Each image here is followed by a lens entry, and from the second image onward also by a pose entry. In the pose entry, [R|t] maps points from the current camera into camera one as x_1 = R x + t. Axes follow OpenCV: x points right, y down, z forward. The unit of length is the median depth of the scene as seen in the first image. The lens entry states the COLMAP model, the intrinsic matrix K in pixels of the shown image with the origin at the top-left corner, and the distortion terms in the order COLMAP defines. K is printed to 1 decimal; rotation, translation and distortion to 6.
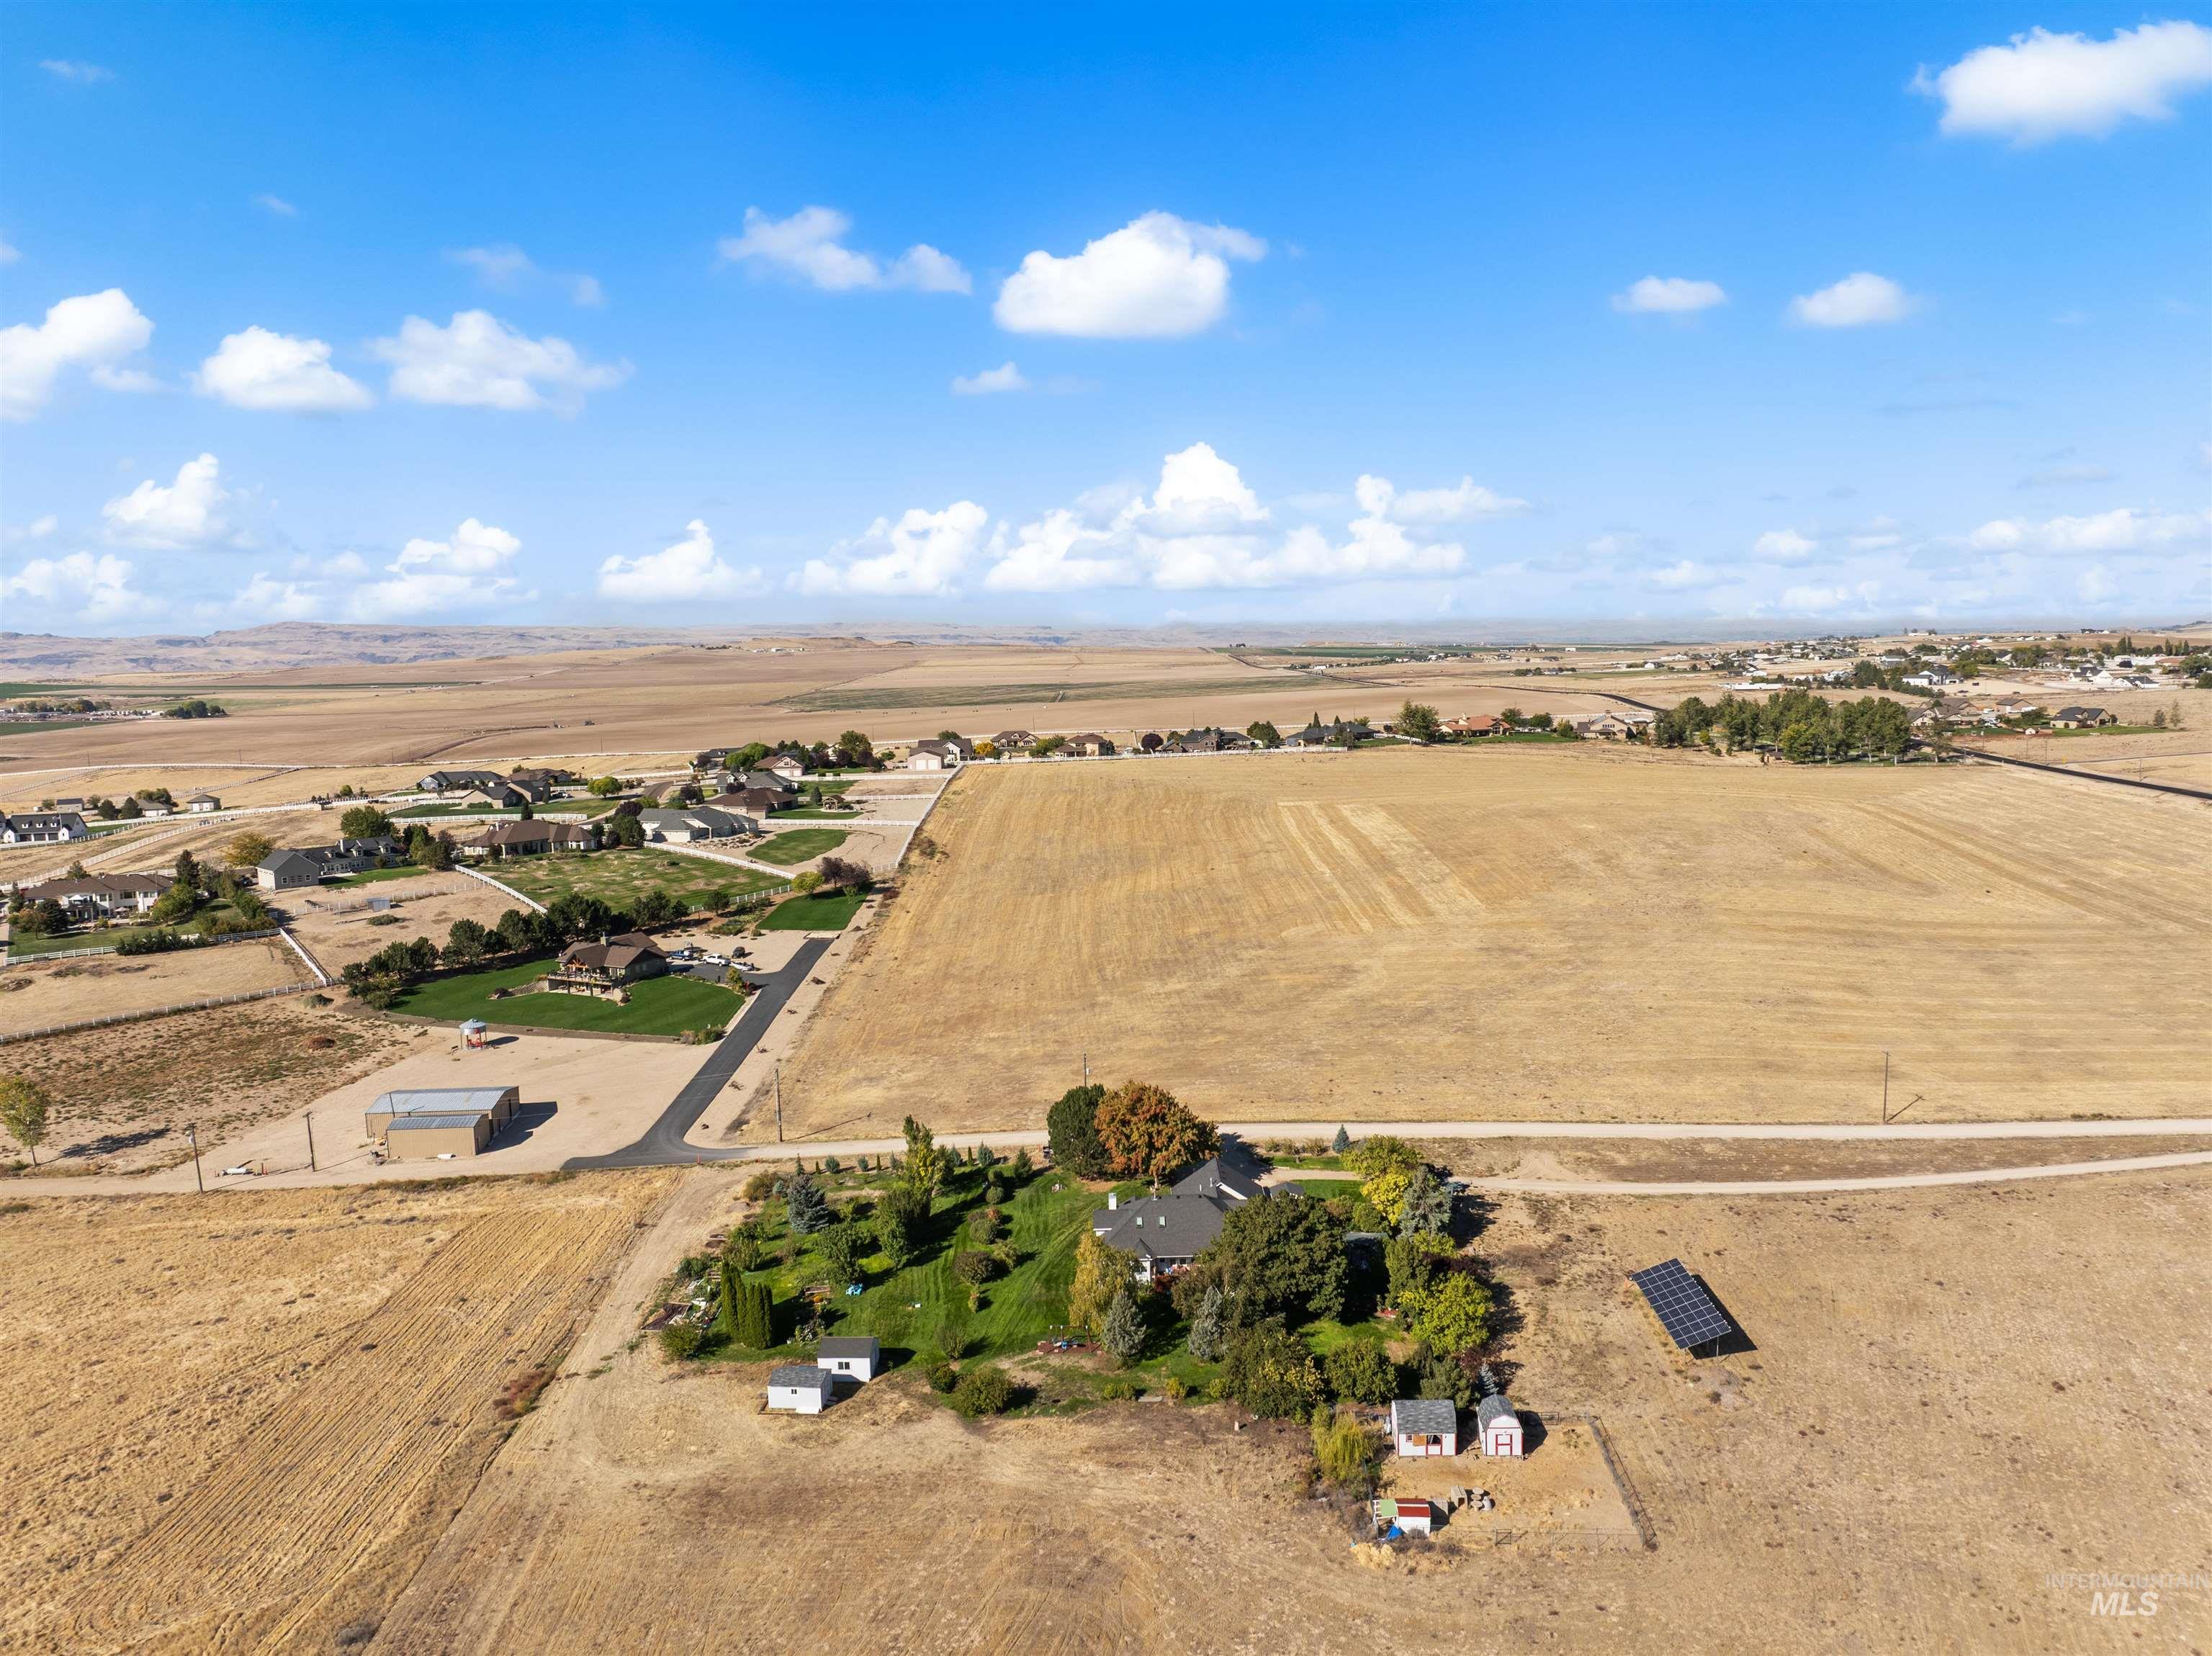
lens RADIAL K [[1615.5, 0, 1106.0], [0, 1615.5, 828.0], [0, 0, 1]] dist [-0.028225, -0.003853]
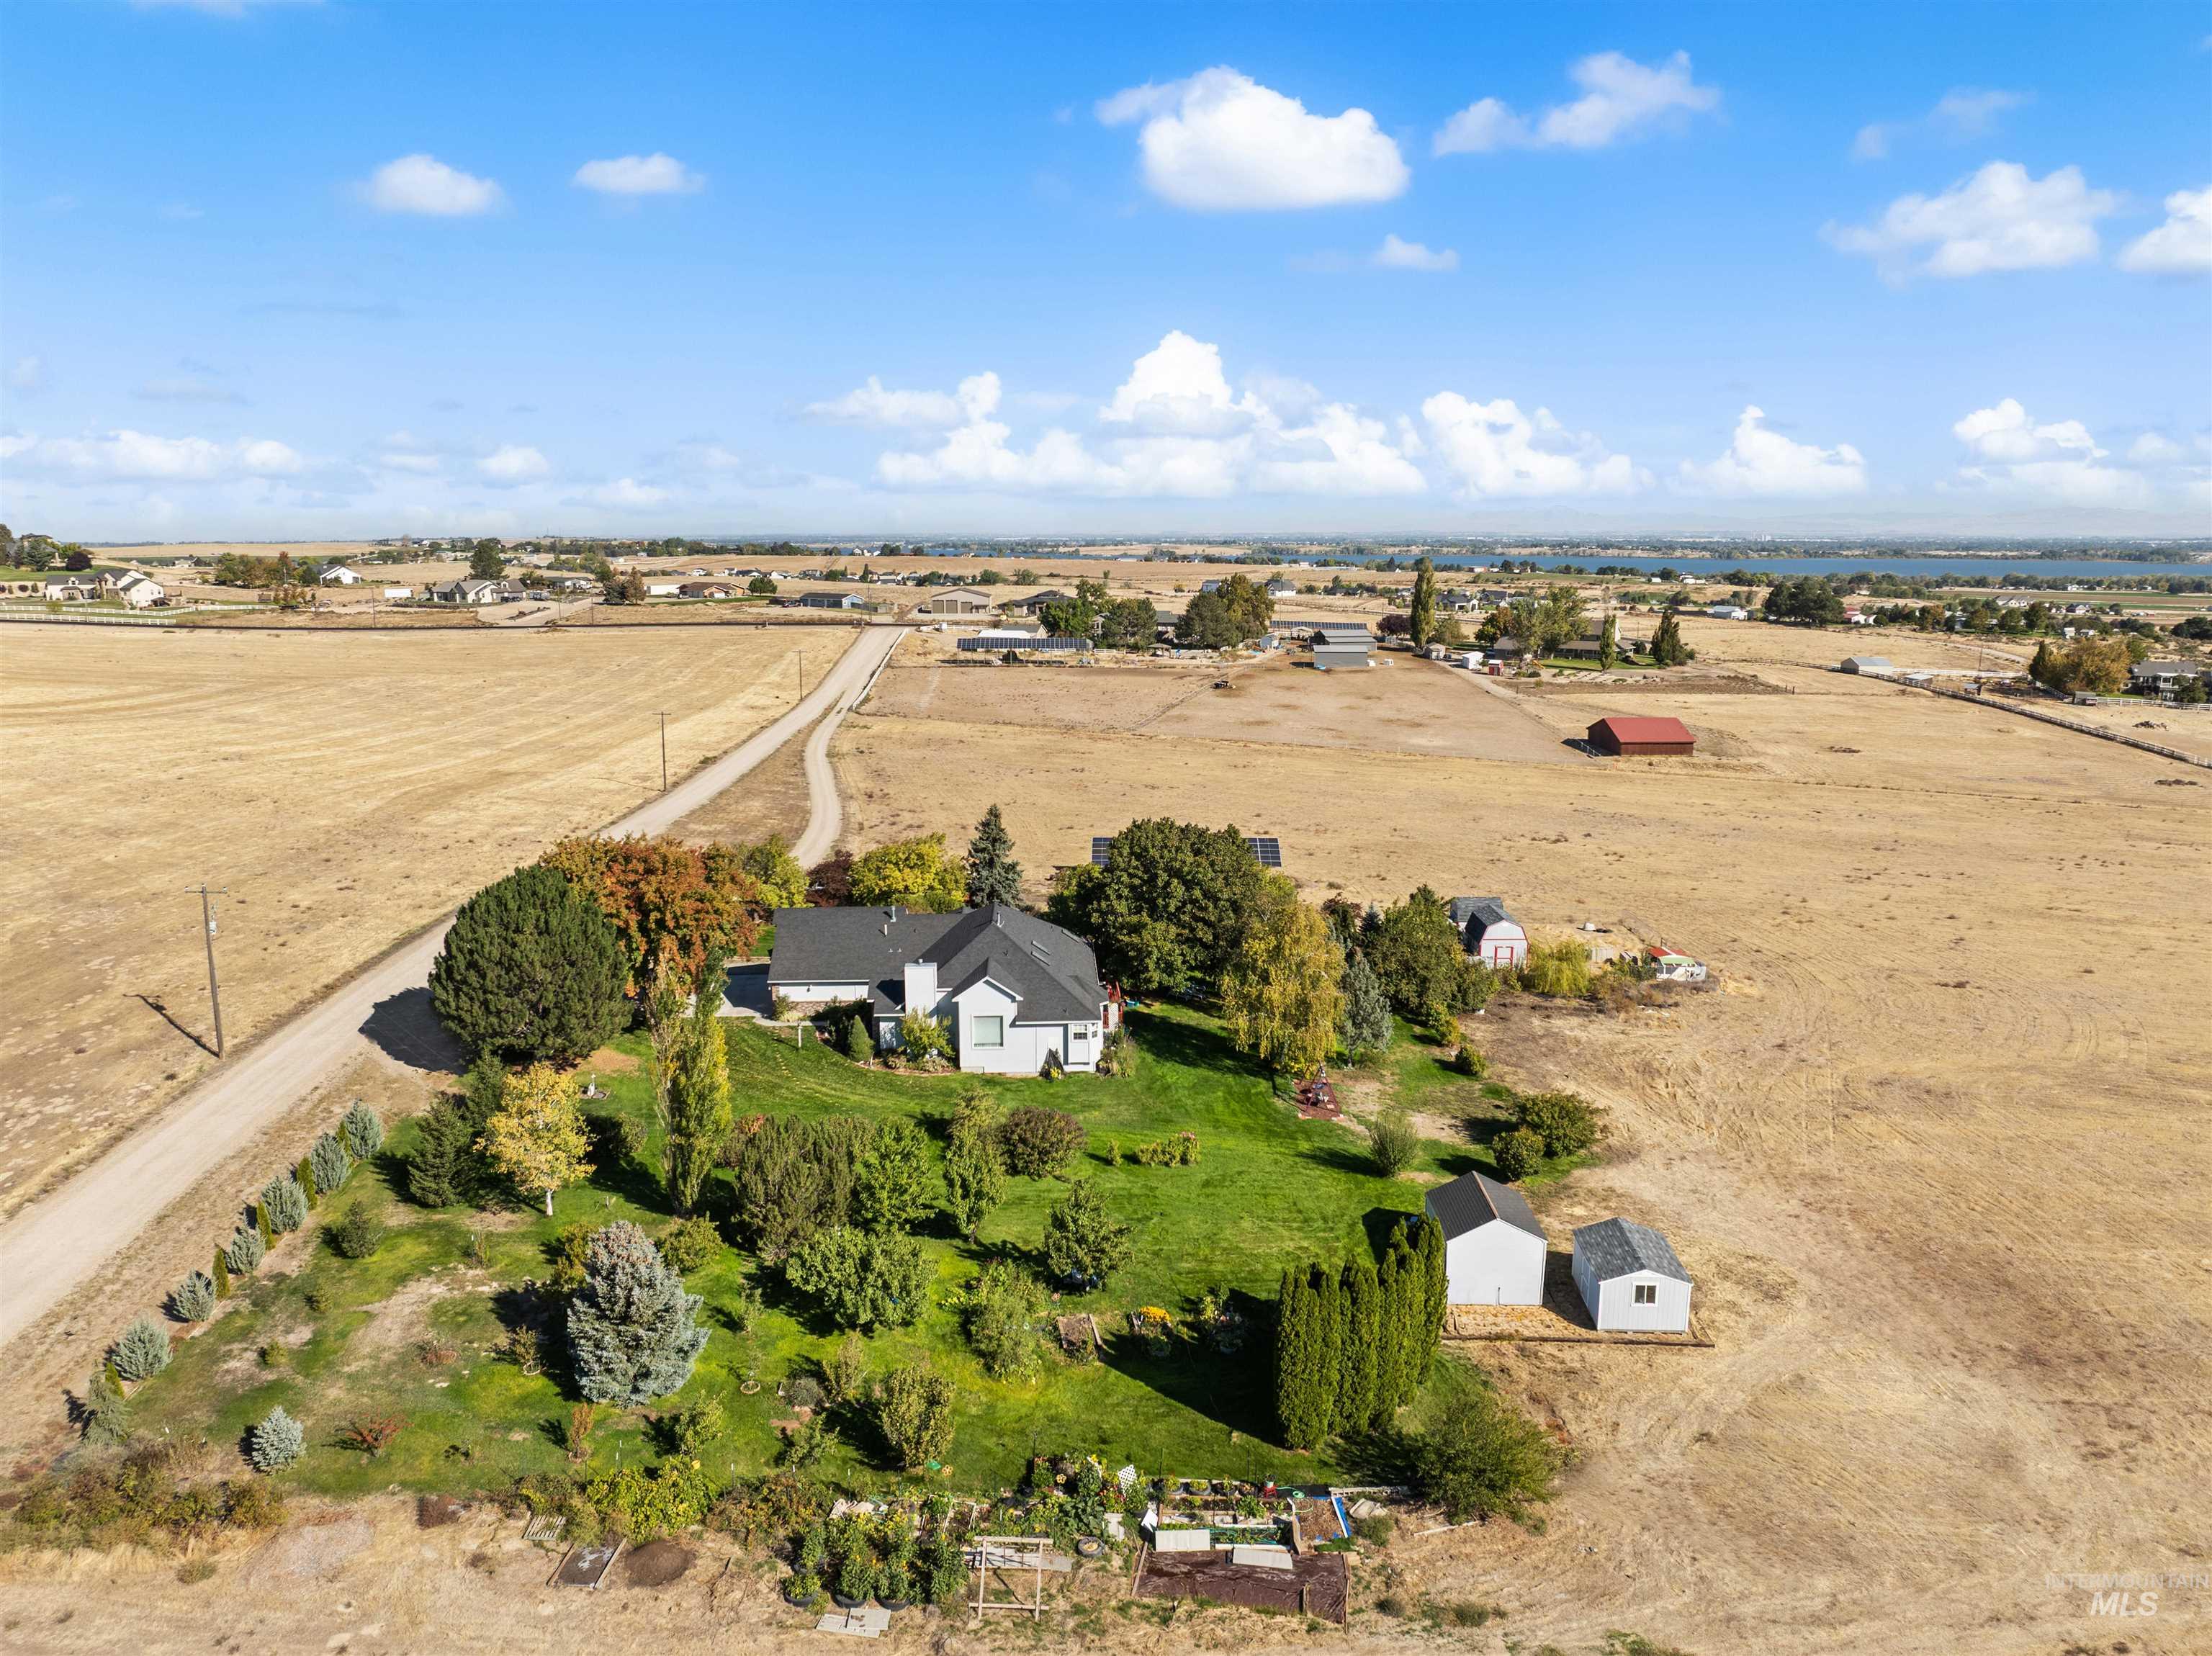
lens RADIAL K [[1561.9, 0, 1106.0], [0, 1561.9, 828.0], [0, 0, 1]] dist [-0.038617, 0.000031]
pose [[-0.043179, -0.161305, 0.985960, -0.474659], [0.117759, 0.979179, 0.165353, 0.100028], [-0.992103, 0.123246, -0.023285, 0.896845]]
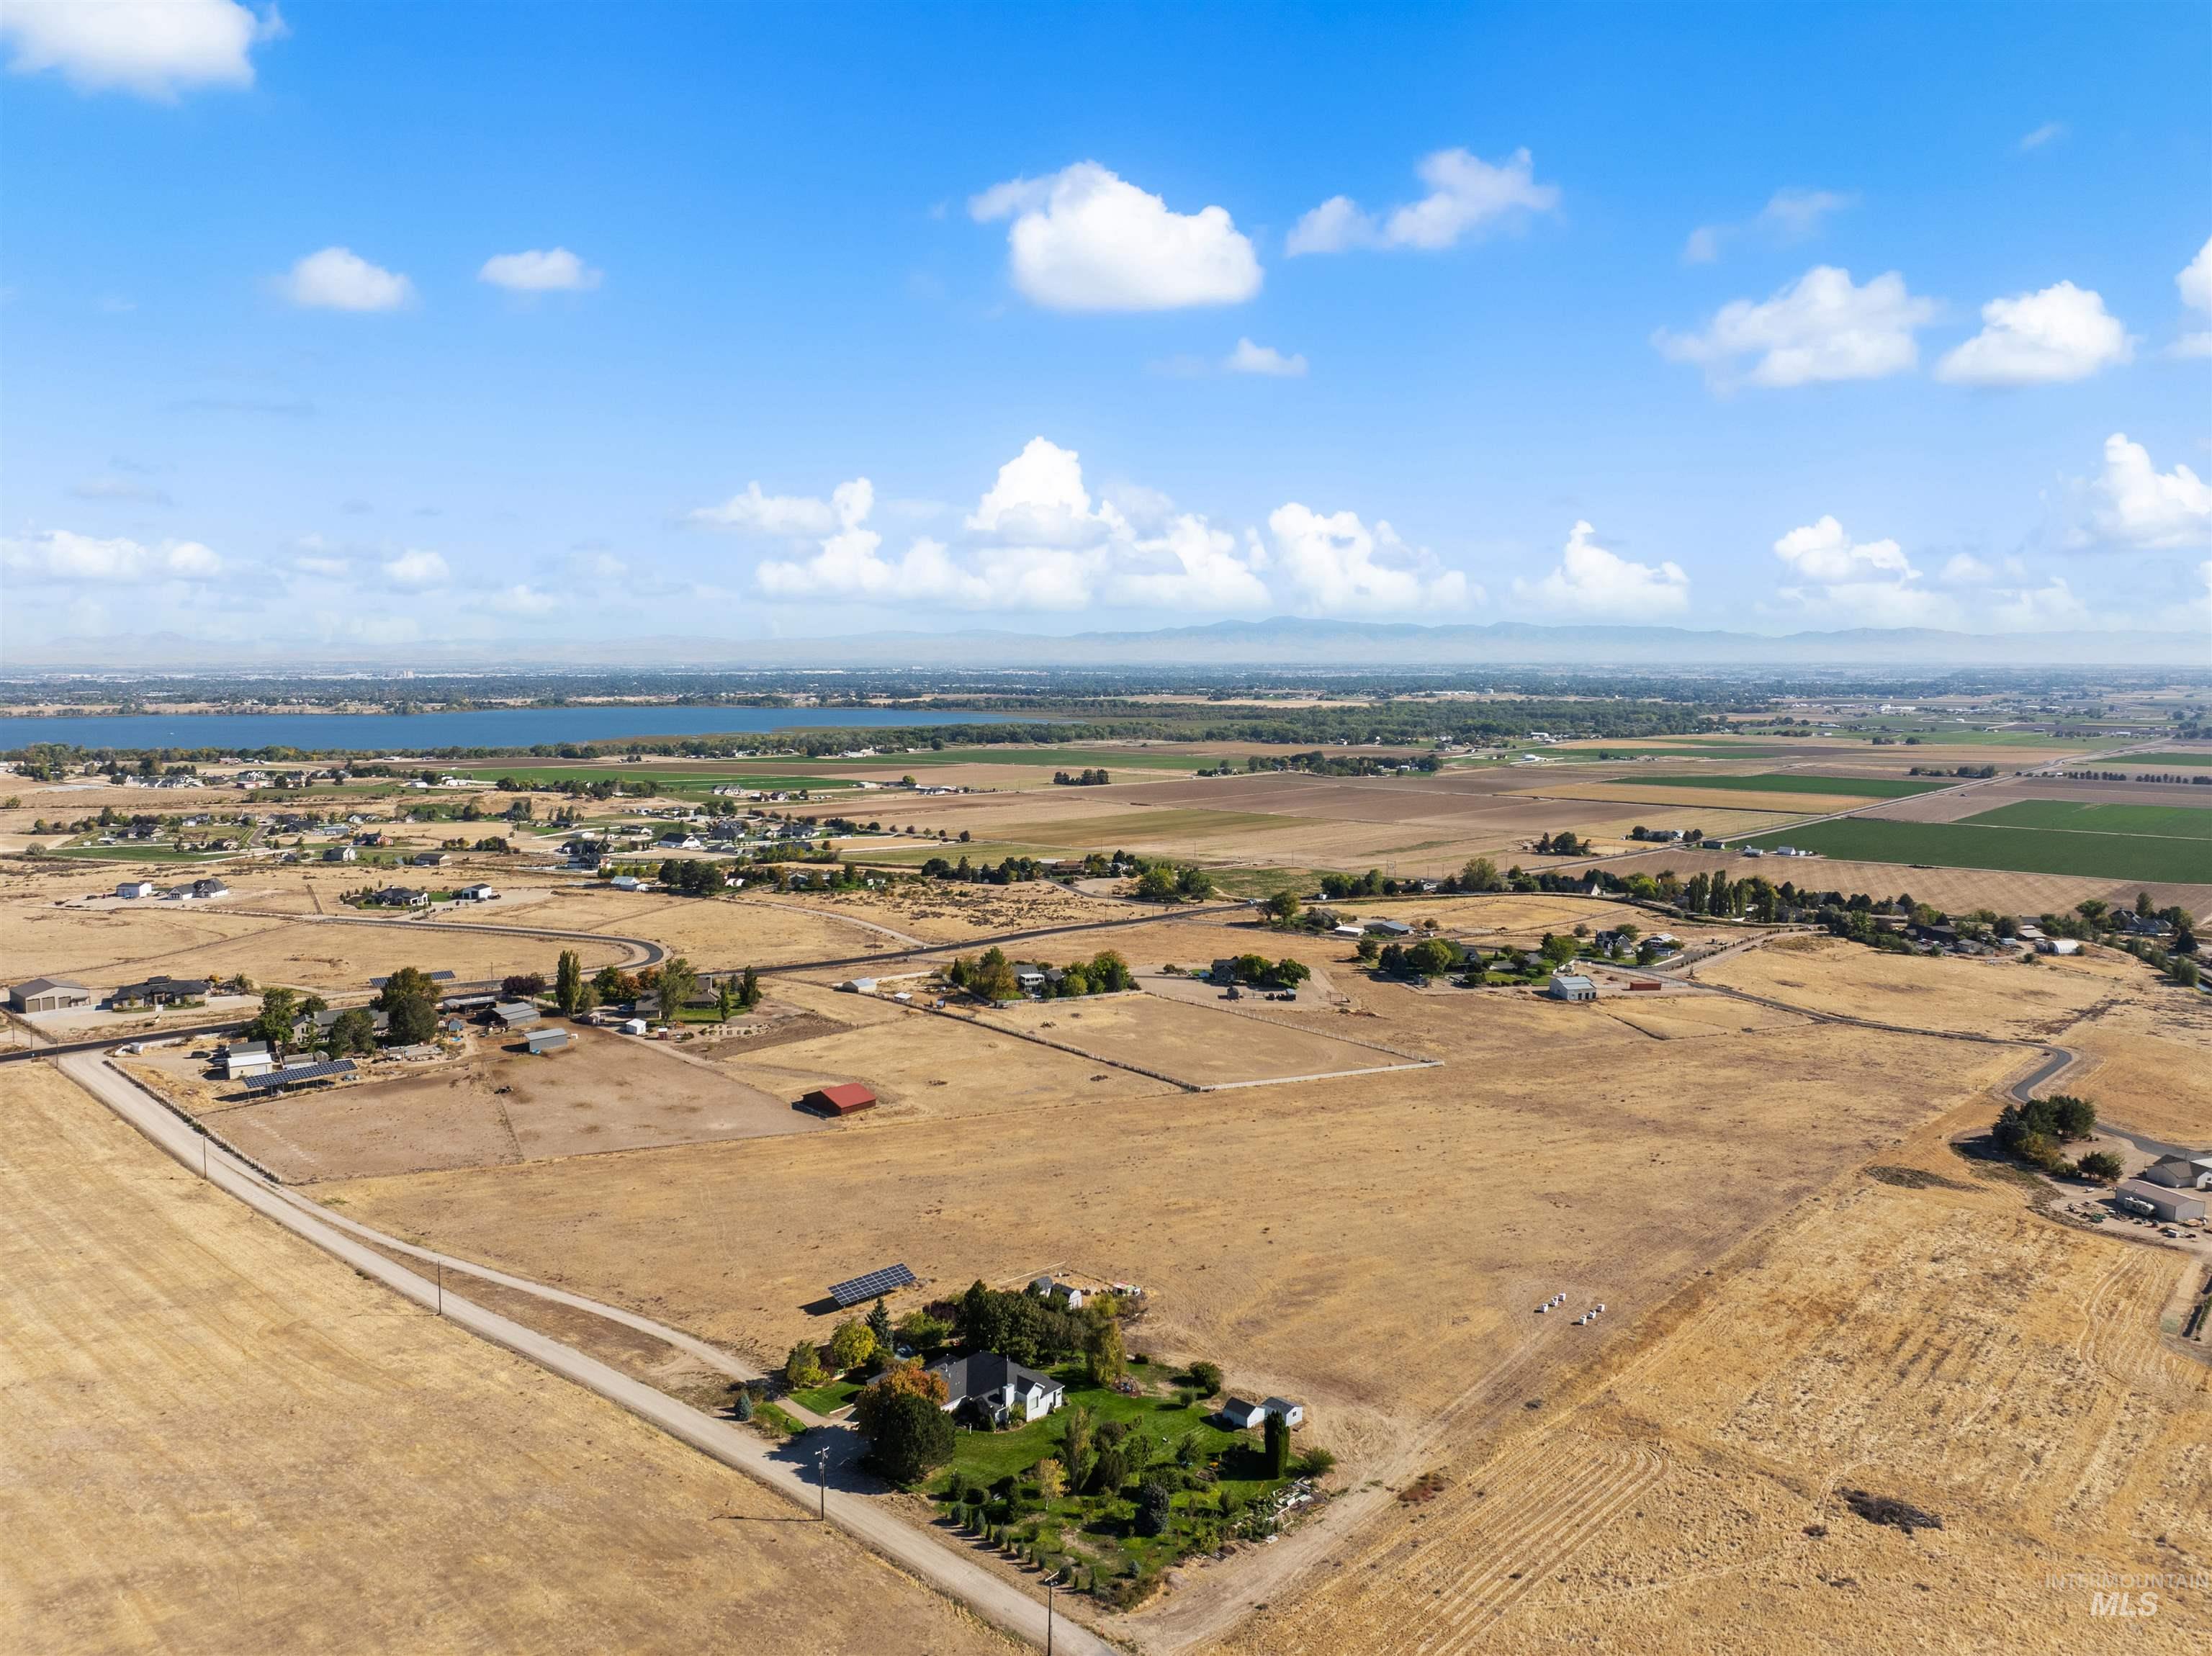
lens RADIAL K [[1603.1, 0, 1047.0], [0, 1603.1, 735.0], [0, 0, 1]] dist [-0.024463, -0.024039]
pose [[-0.736130, -0.006056, 0.676813, -0.901158], [0.097130, 0.988665, 0.114489, -0.457977], [-0.669835, 0.150017, -0.727198, 1.798626]]
